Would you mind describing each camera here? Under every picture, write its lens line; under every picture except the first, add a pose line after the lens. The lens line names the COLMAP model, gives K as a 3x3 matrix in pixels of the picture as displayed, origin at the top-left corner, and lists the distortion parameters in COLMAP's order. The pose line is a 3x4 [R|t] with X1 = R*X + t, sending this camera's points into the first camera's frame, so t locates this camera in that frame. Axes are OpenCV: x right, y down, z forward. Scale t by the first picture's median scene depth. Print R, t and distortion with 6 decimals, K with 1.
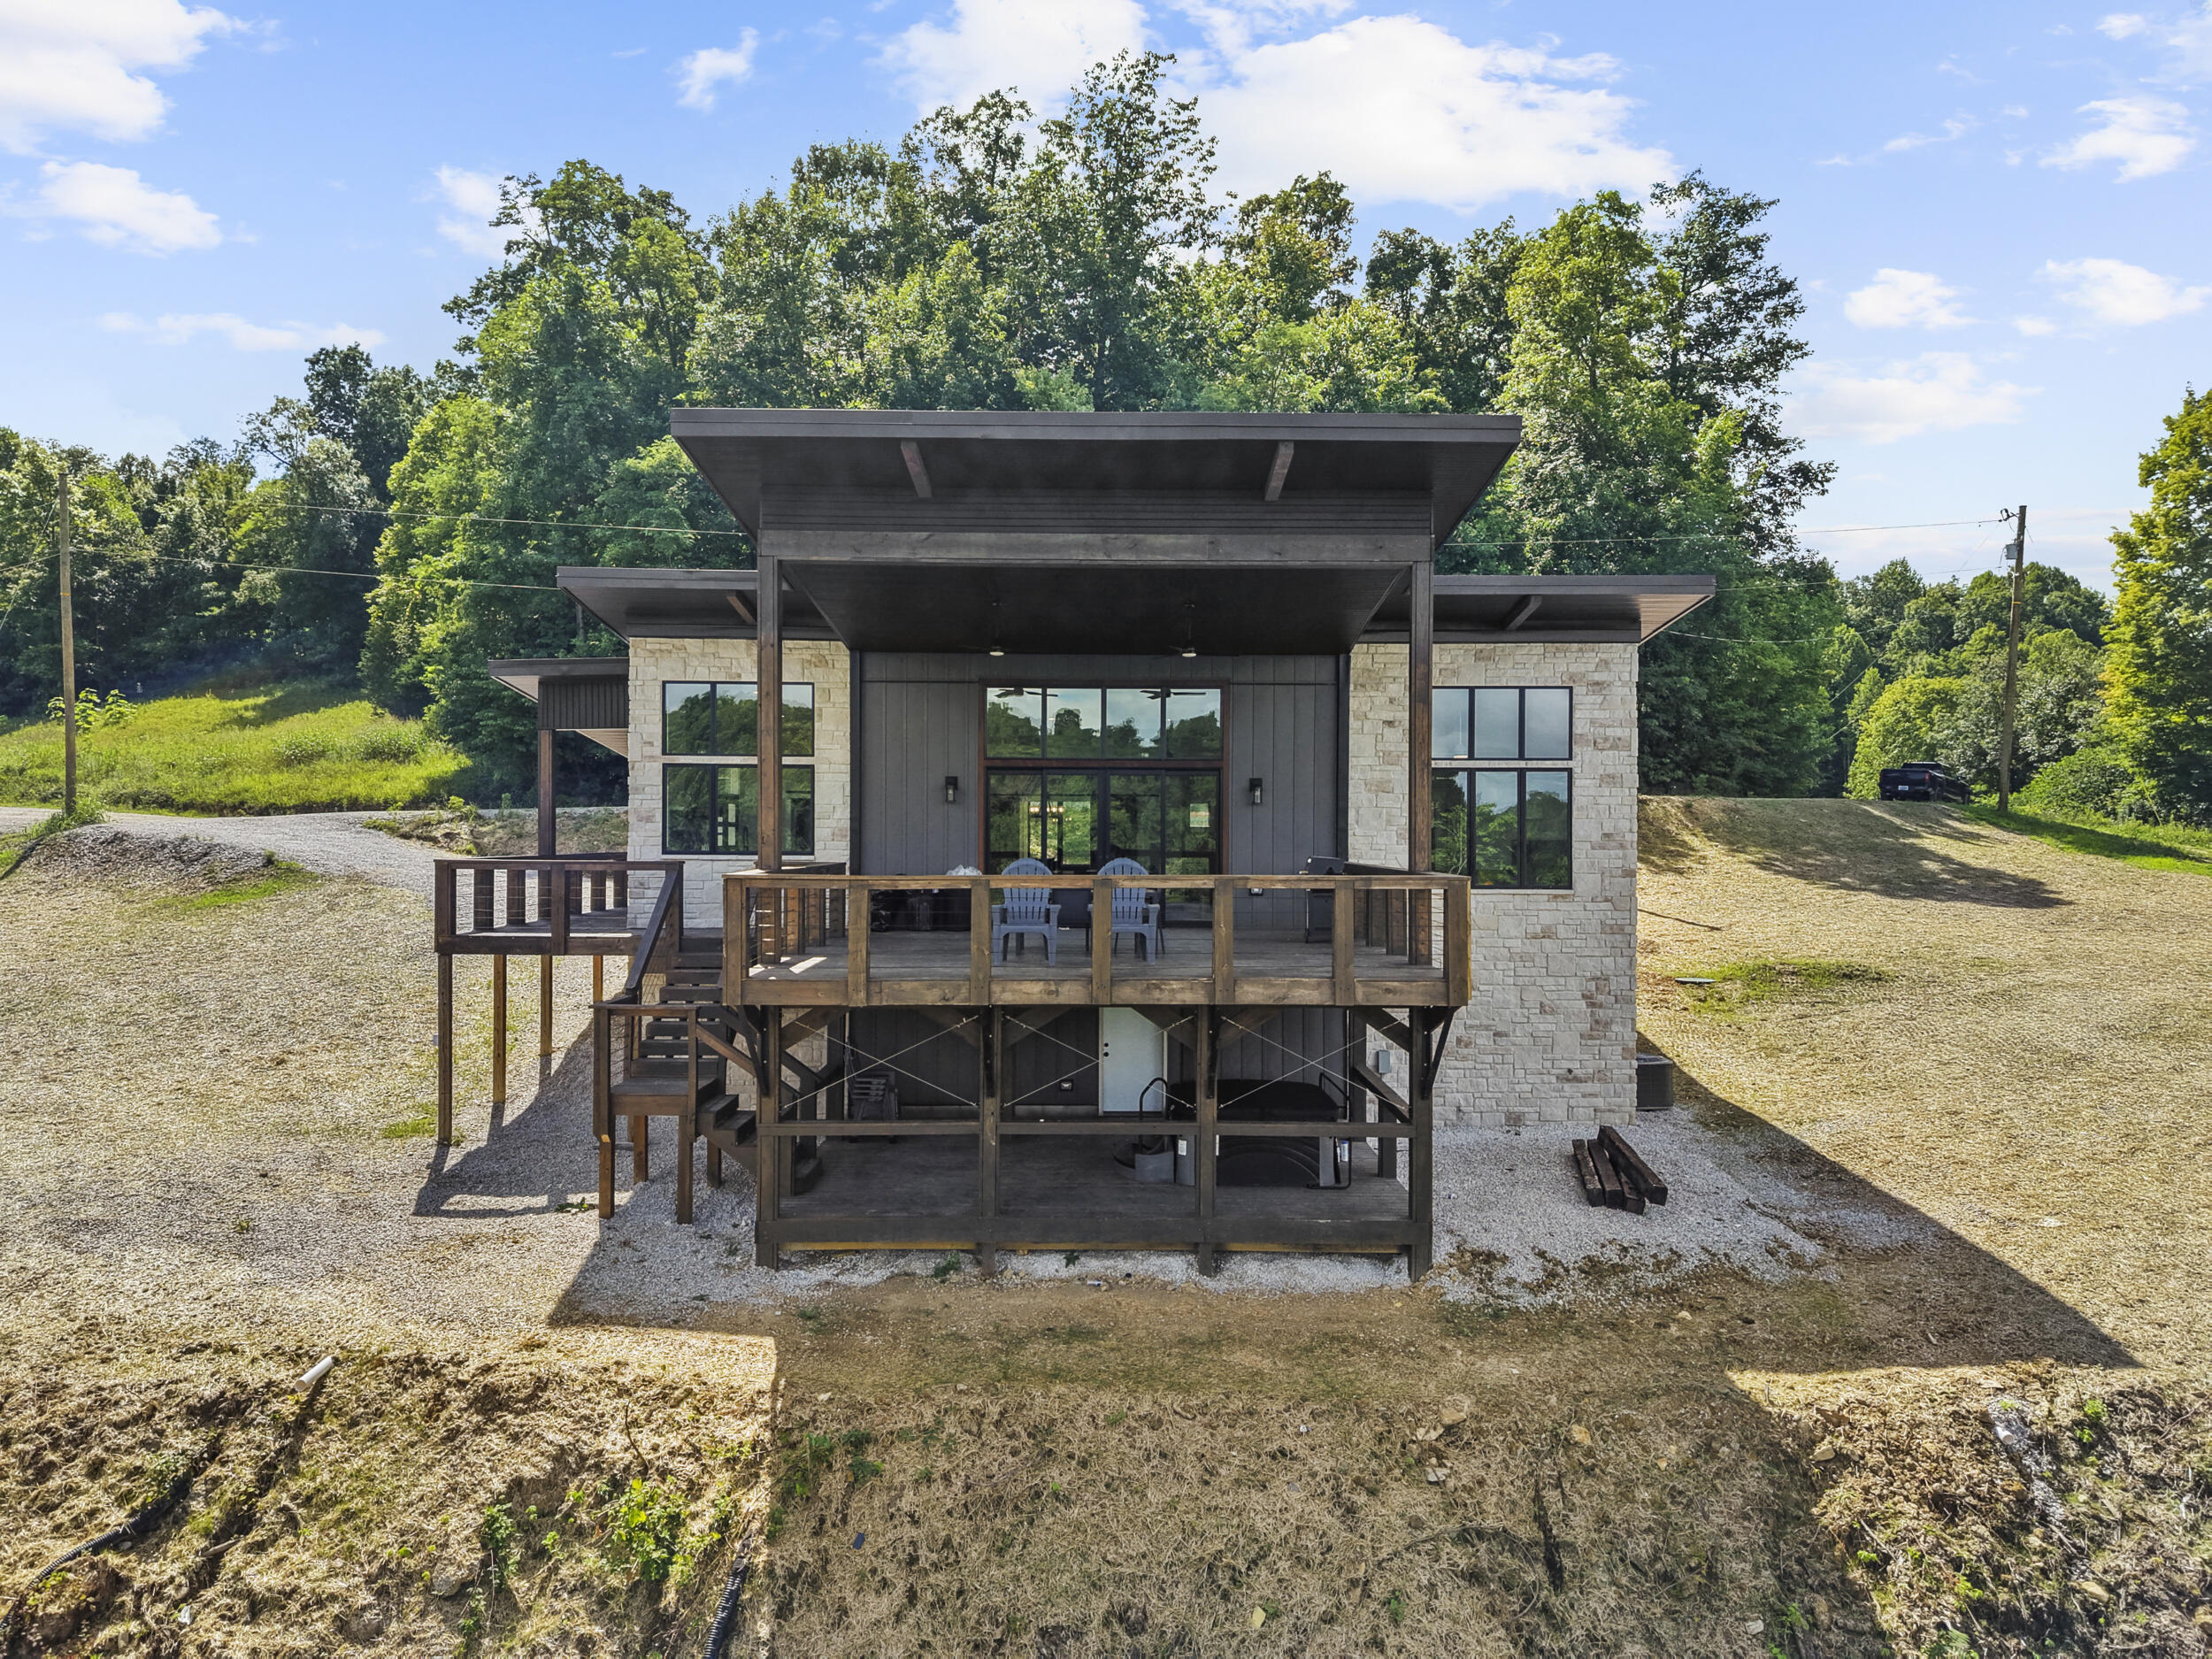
lens RADIAL K [[1509.4, 0, 1106.0], [0, 1509.4, 829.5], [0, 0, 1]] dist [0.001474, -0.002443]
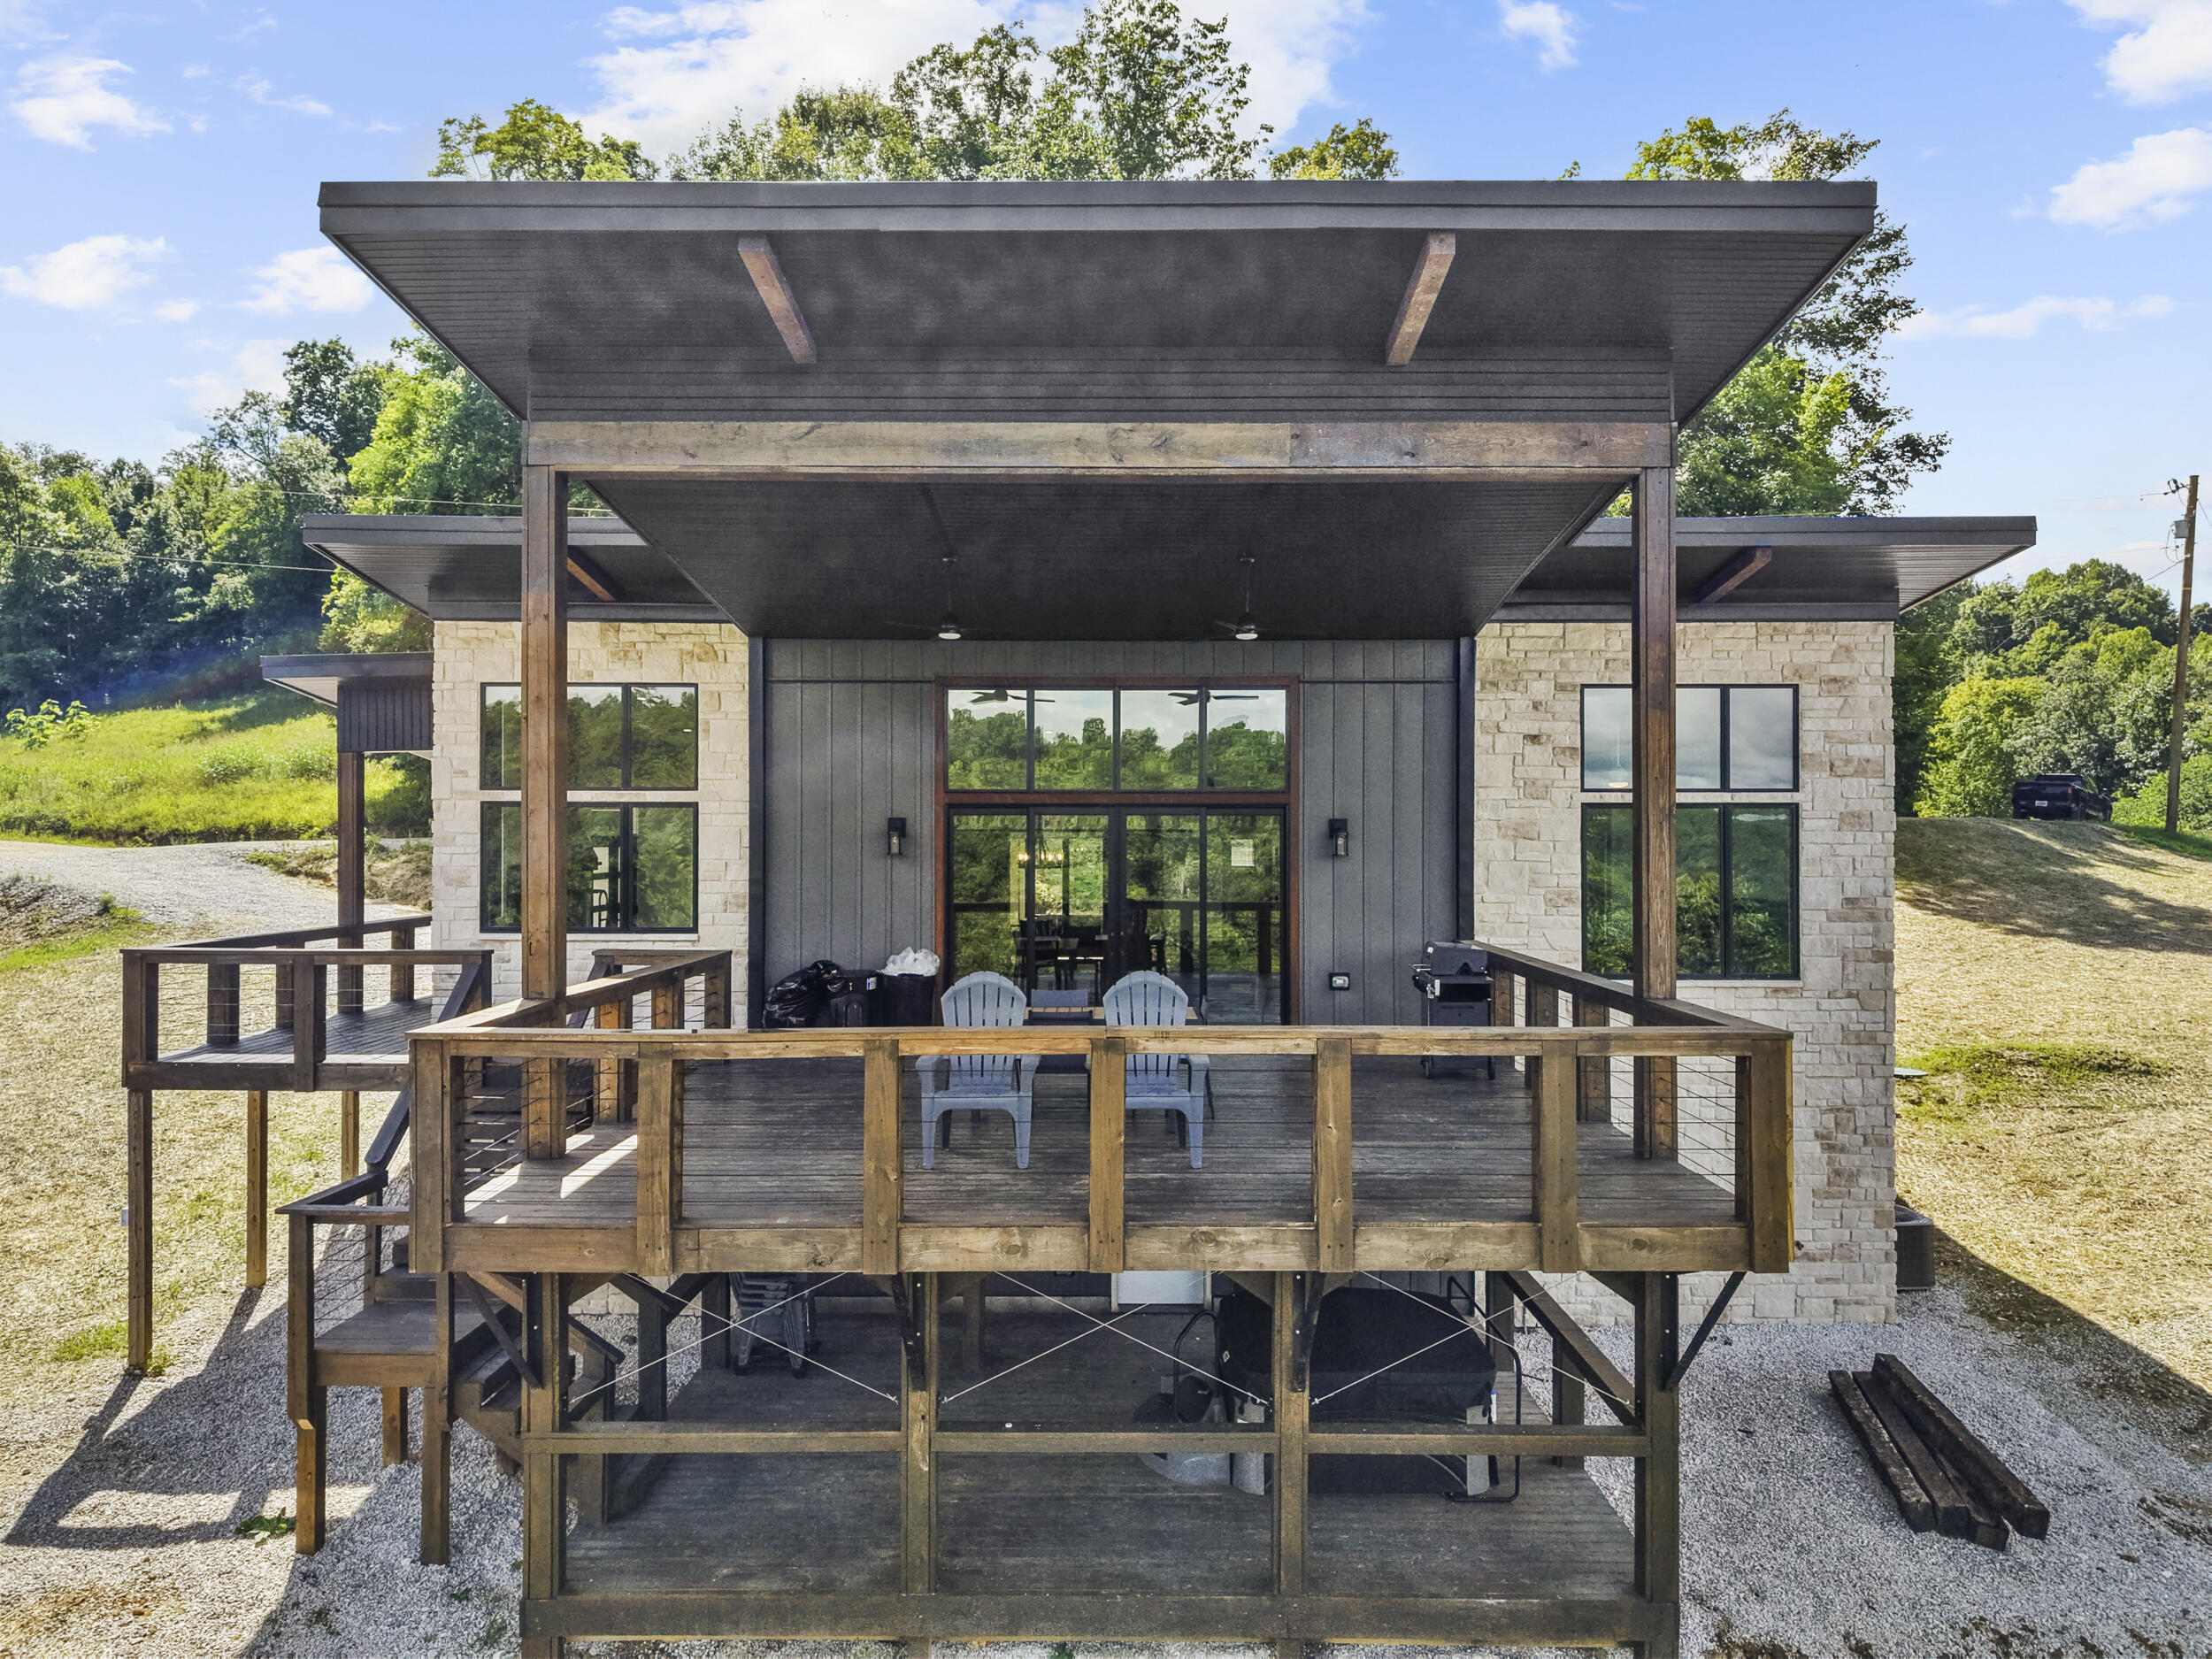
lens RADIAL K [[1515.8, 0, 1104.2], [0, 1515.8, 841.1], [0, 0, 1]] dist [-0.009618, -0.001269]
pose [[0.999880, -0.003337, -0.015124, 0.001147], [0.003384, 0.999990, 0.003059, -0.009946], [0.015114, -0.003110, 0.999881, 0.115588]]
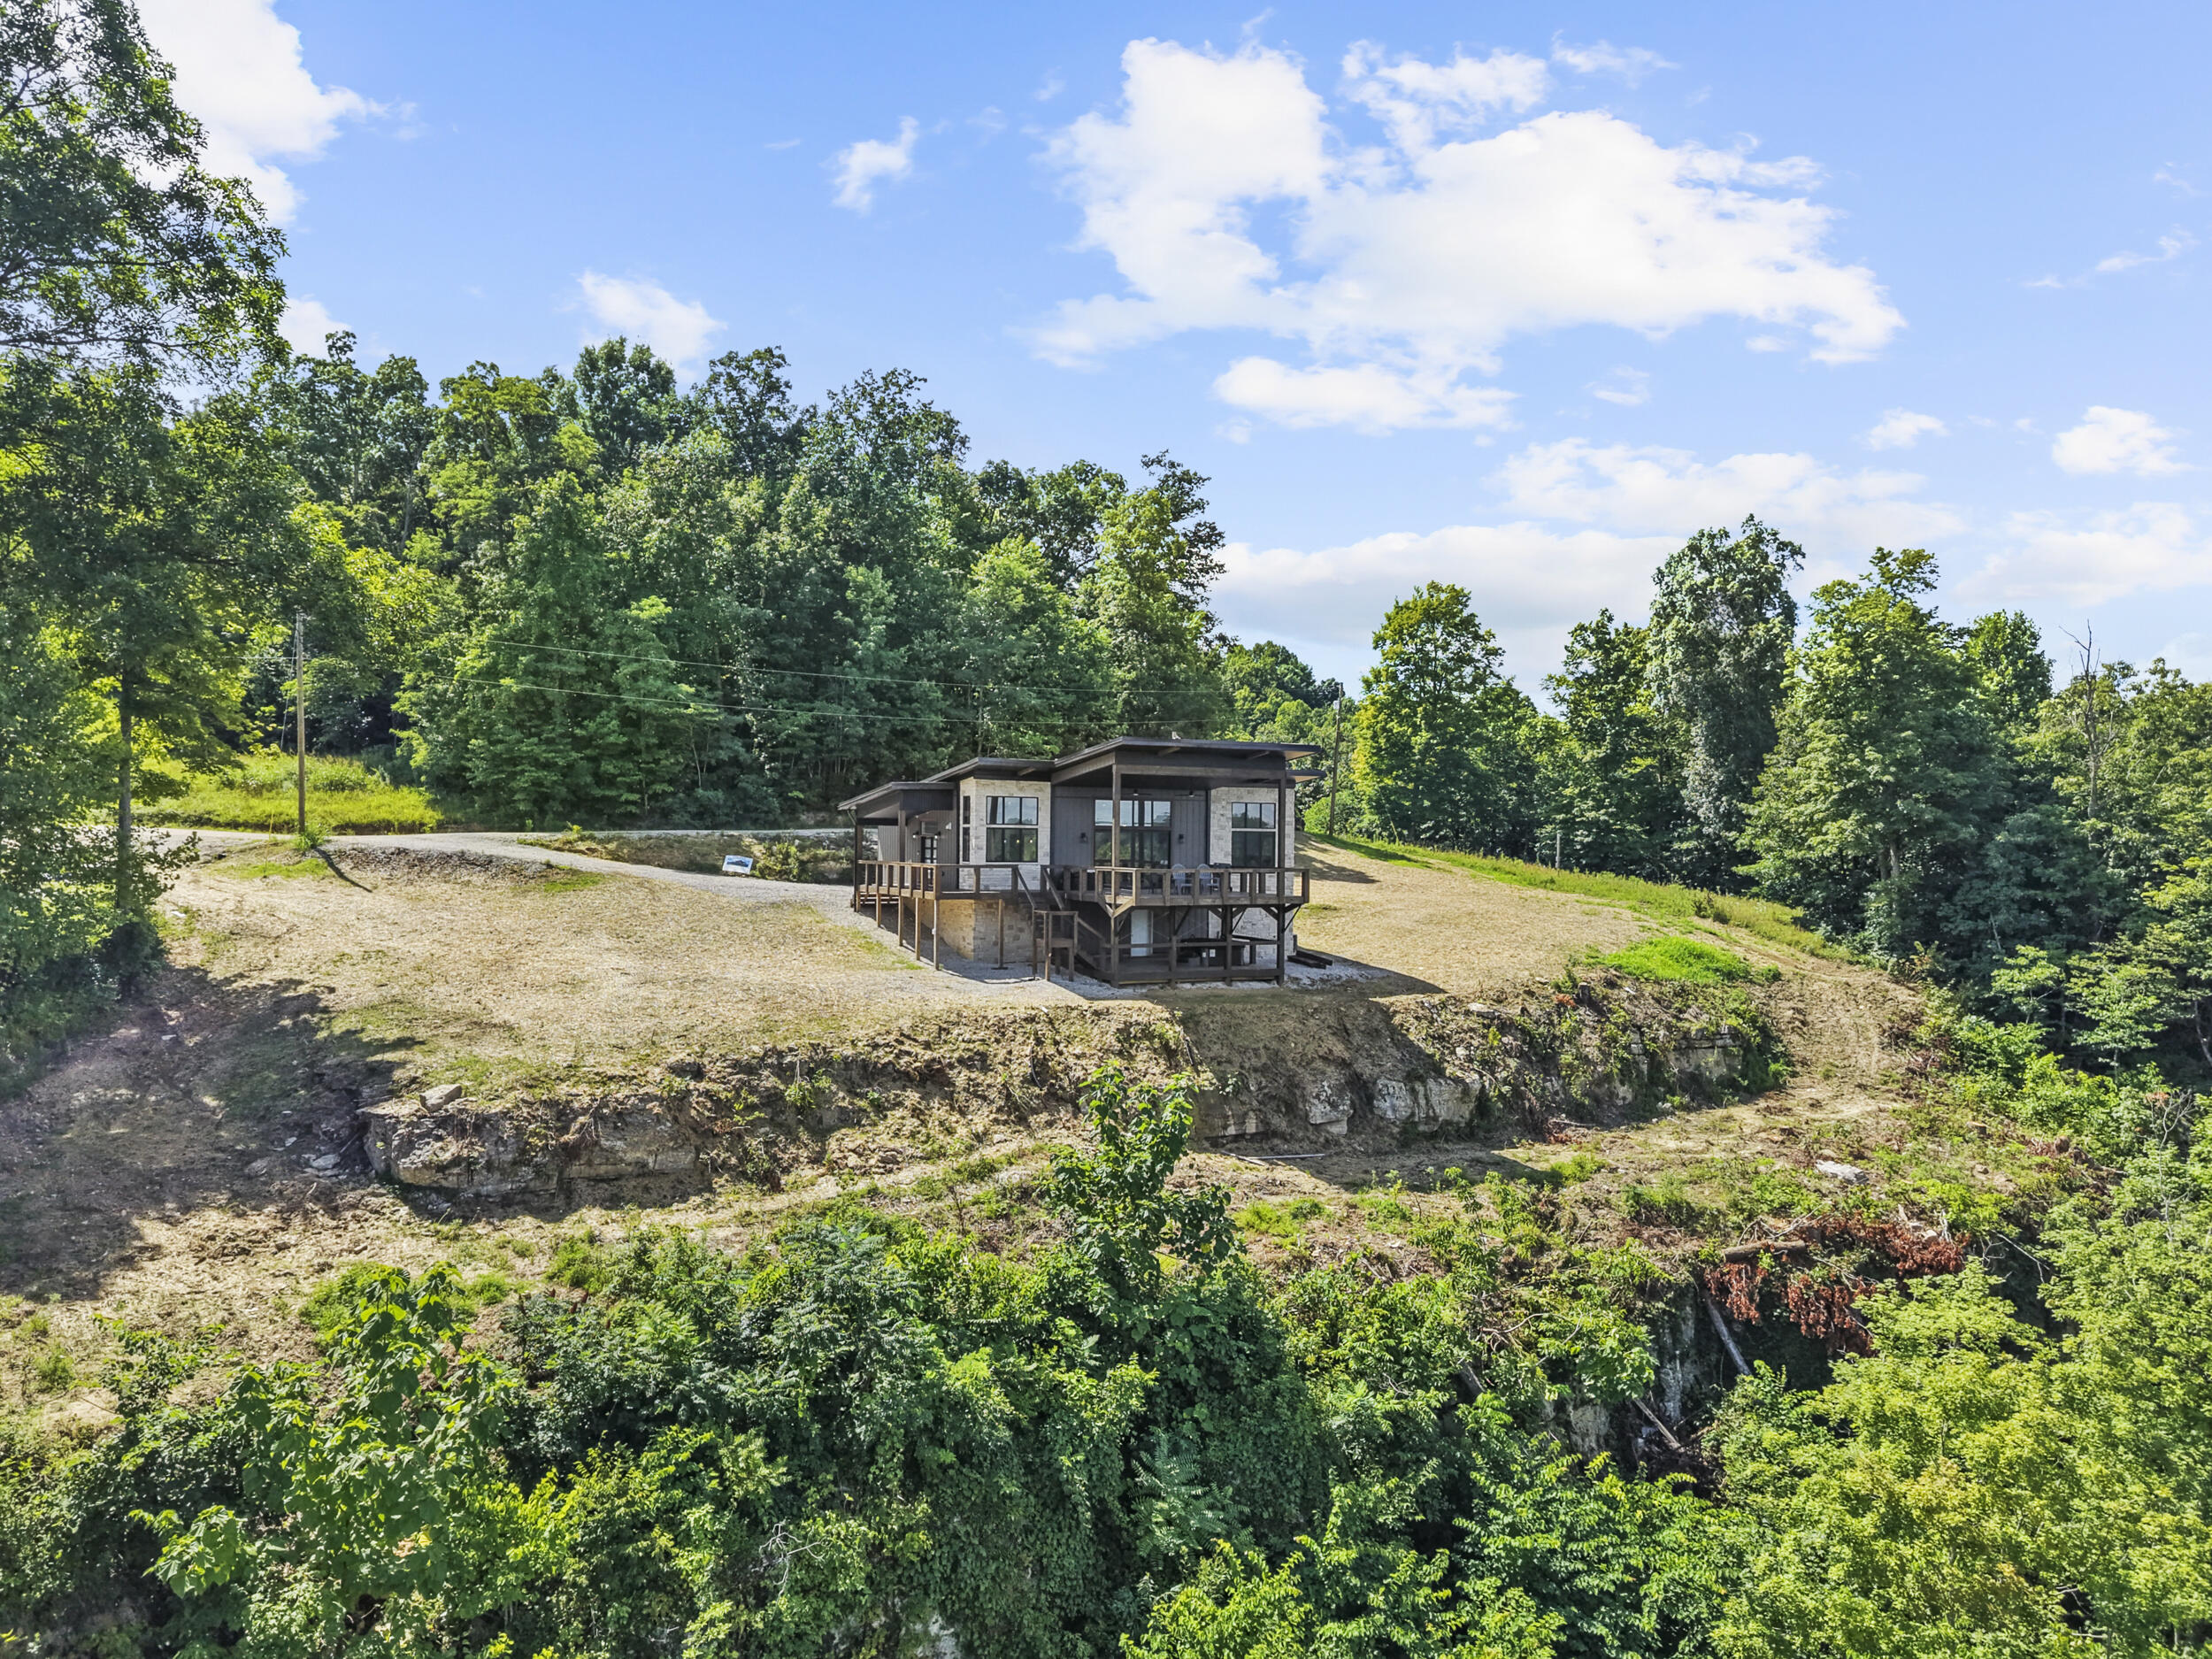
lens RADIAL K [[1509.4, 0, 1106.0], [0, 1509.4, 829.5], [0, 0, 1]] dist [0.001474, -0.002443]
pose [[0.890469, 0.012754, 0.454865, -0.477807], [-0.014046, 0.999901, -0.000538, -0.013920], [-0.454827, -0.005910, 0.890560, -0.524296]]
